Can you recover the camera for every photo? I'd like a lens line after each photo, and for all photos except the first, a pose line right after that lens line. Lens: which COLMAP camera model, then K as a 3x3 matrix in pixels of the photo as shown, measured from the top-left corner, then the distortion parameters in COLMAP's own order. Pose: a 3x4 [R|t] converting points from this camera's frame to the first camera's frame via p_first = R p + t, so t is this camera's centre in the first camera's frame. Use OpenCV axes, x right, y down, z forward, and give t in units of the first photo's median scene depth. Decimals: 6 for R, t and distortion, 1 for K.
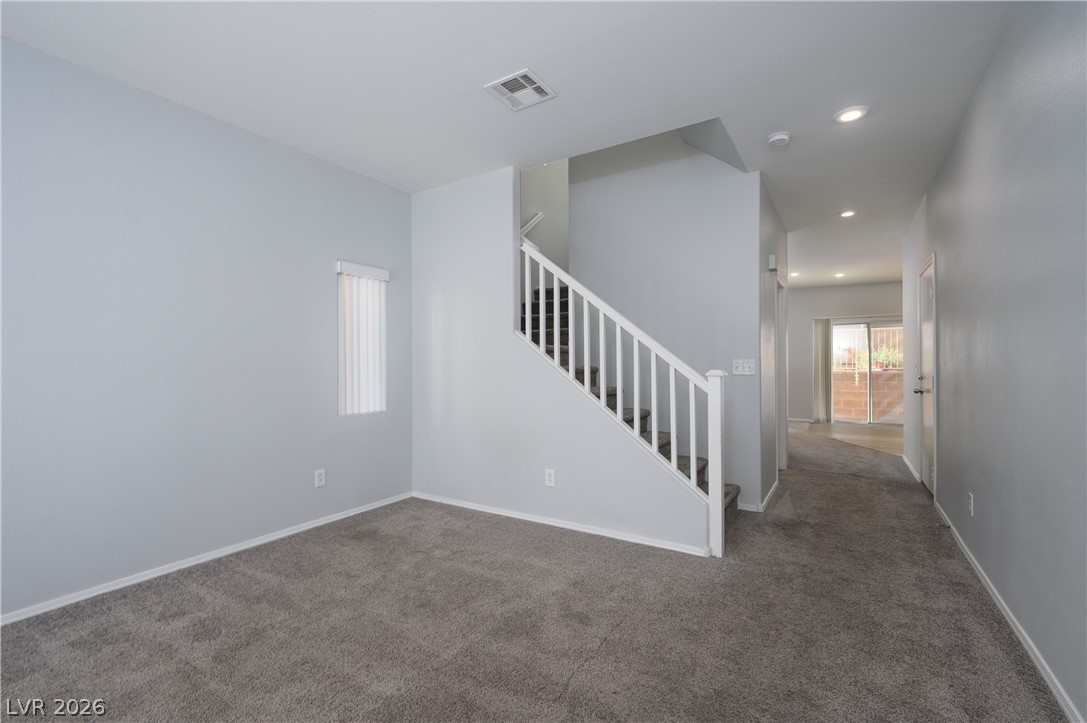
lens RADIAL K [[481.7, 0, 543.5], [0, 481.7, 361.5], [0, 0, 1]] dist [0.001321, 0.000020]
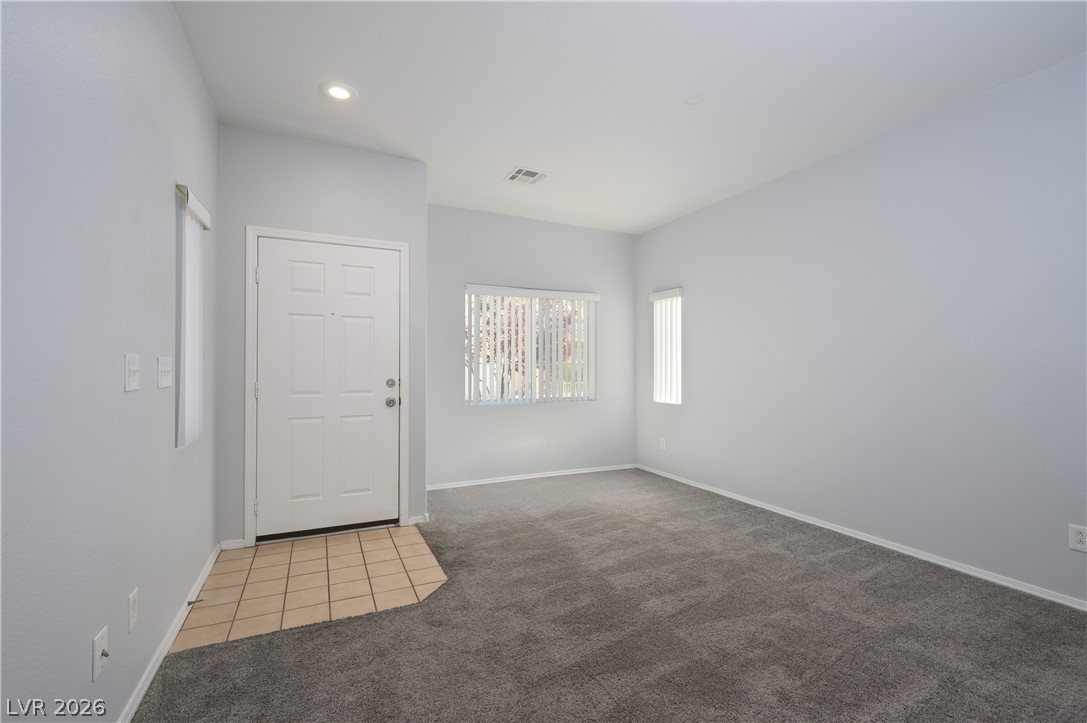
lens RADIAL K [[481.7, 0, 543.5], [0, 481.7, 361.5], [0, 0, 1]] dist [0.001321, 0.000020]
pose [[-0.538747, 0.002322, -0.842464, 0.756916], [0.004756, 0.999989, -0.000285, -0.008495], [0.842454, -0.004160, -0.538752, 1.130528]]
